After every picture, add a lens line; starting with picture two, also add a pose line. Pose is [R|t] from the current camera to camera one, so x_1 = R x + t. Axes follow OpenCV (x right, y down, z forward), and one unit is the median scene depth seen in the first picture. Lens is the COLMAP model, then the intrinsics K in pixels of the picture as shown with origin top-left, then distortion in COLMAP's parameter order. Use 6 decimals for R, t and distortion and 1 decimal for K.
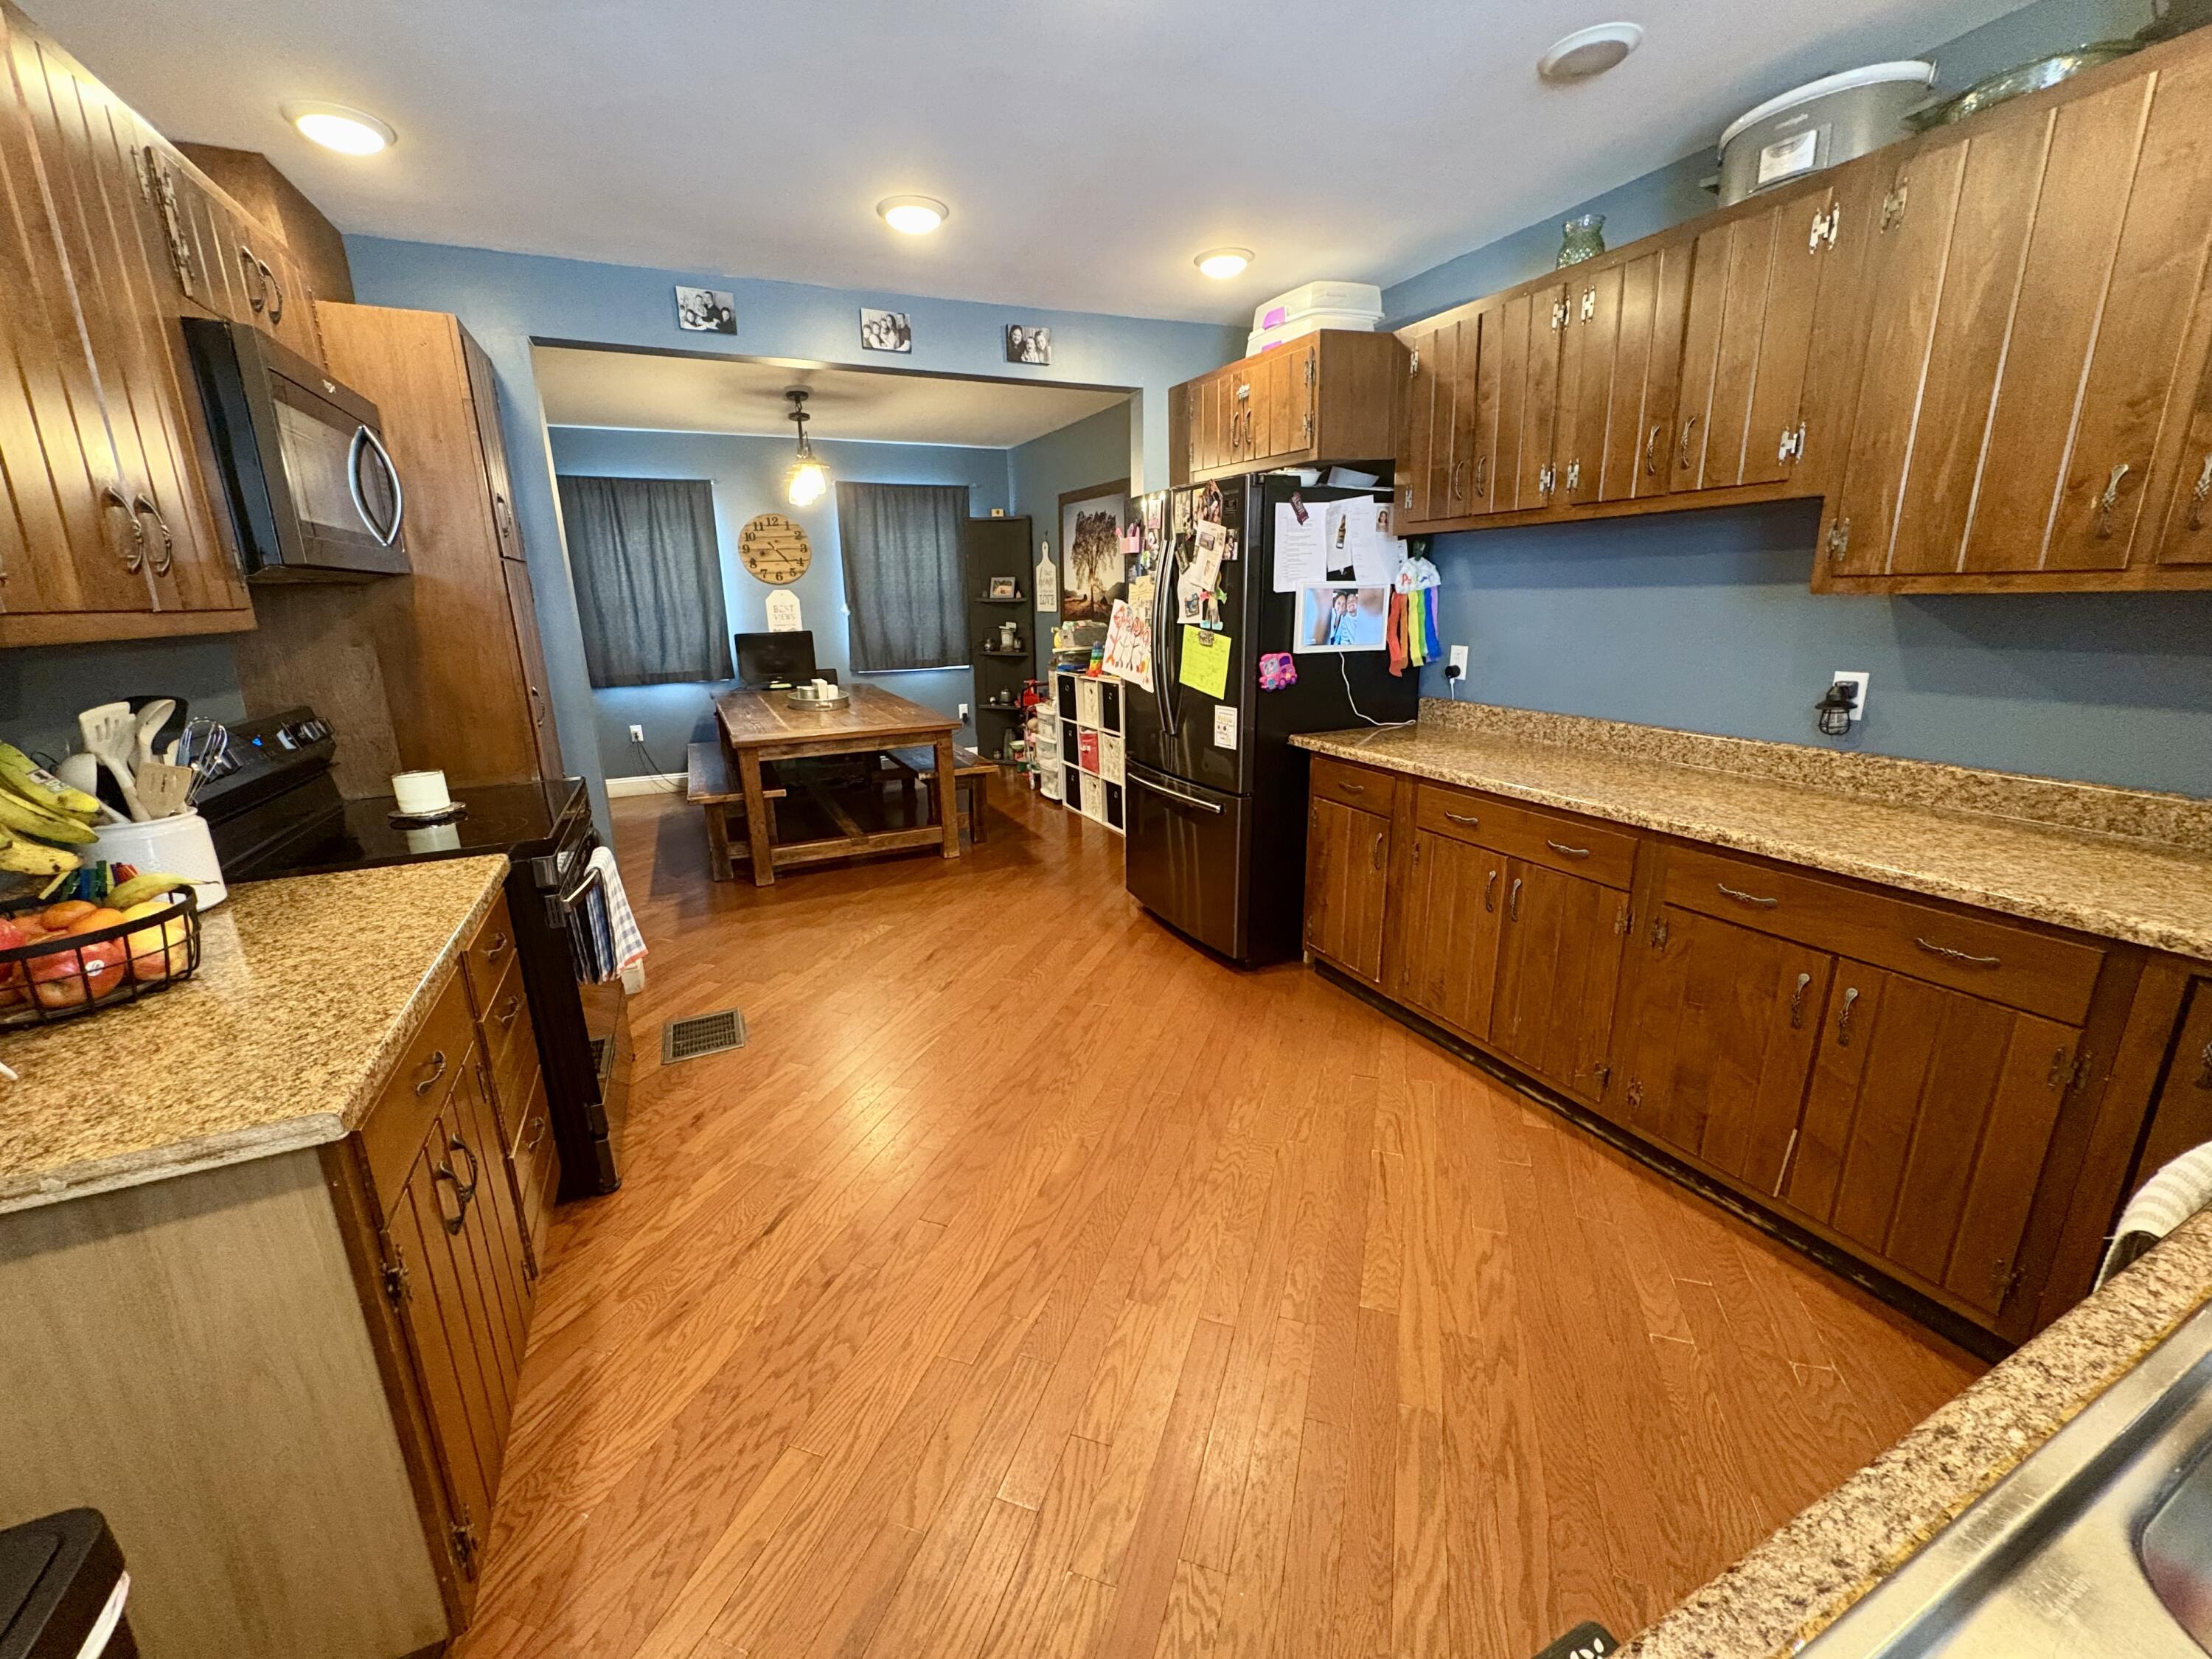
lens RADIAL K [[880.6, 0, 1107.0], [0, 880.6, 828.4], [0, 0, 1]] dist [-0.000777, 0.000463]
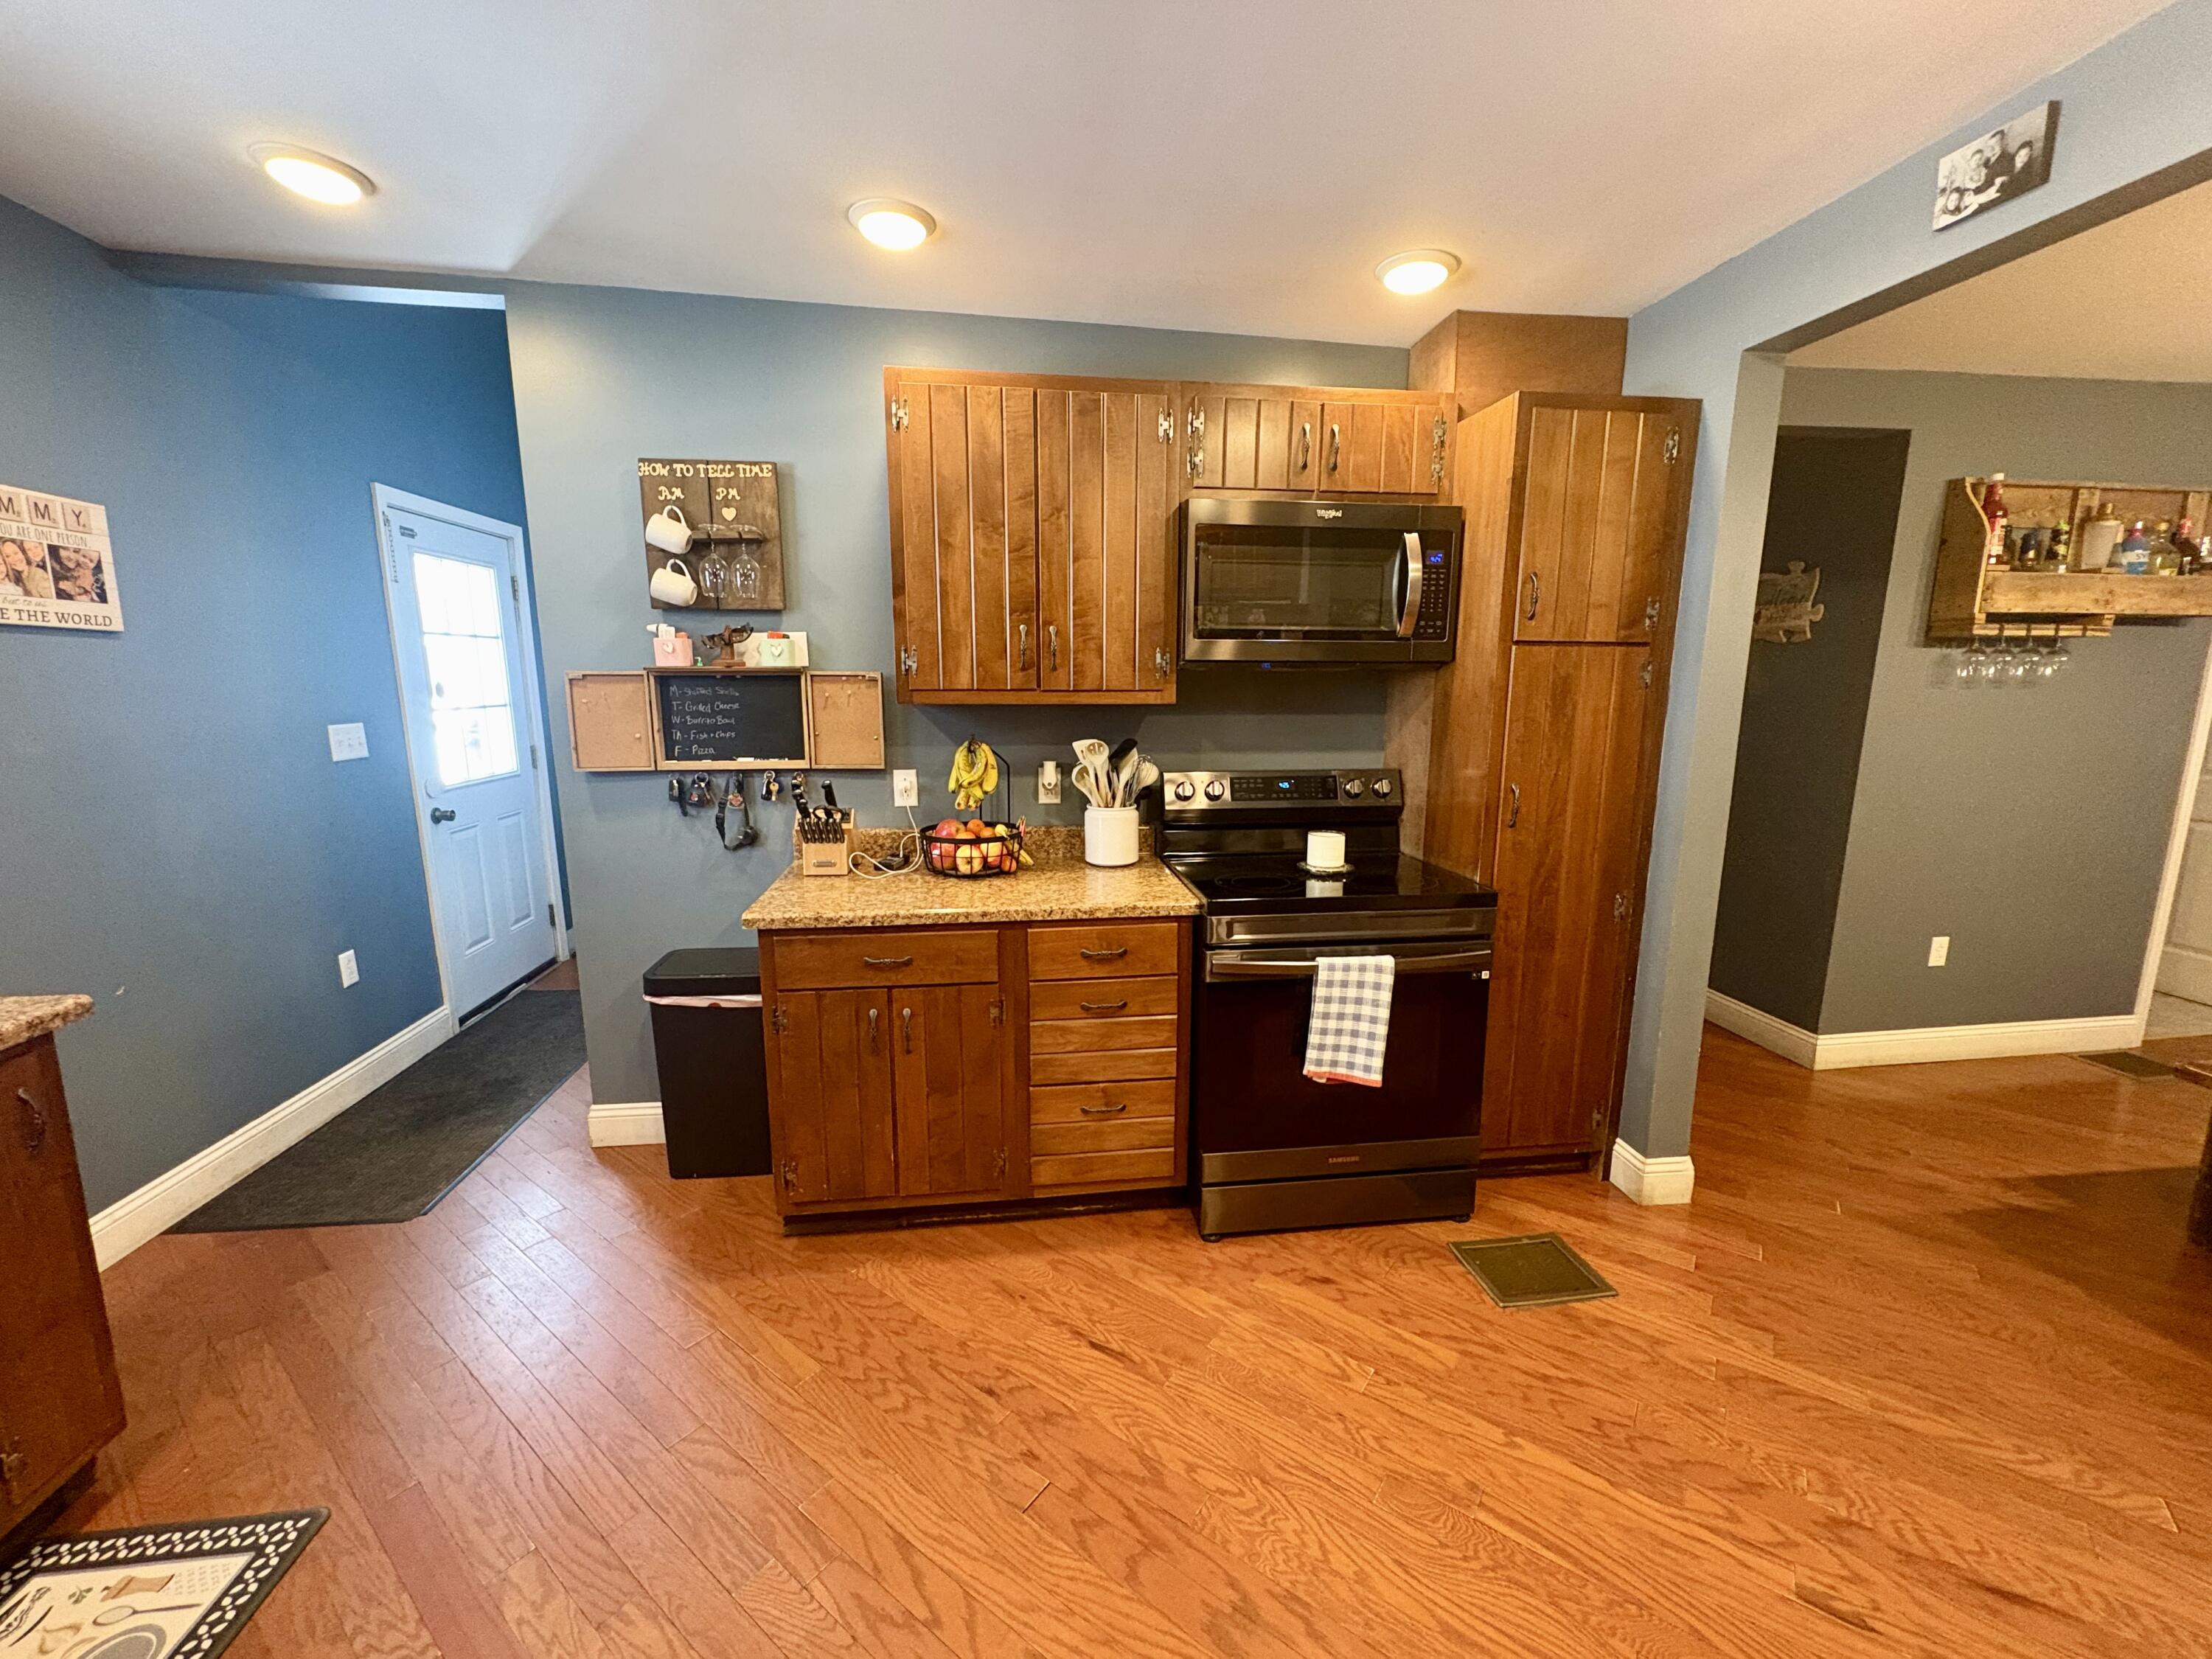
lens RADIAL K [[880.6, 0, 1107.0], [0, 880.6, 828.4], [0, 0, 1]] dist [-0.000777, 0.000463]
pose [[-0.305979, 0.176328, -0.935567, 0.284591], [-0.244024, 0.935344, 0.256095, -0.219543], [0.920233, 0.306660, -0.243167, 0.761068]]
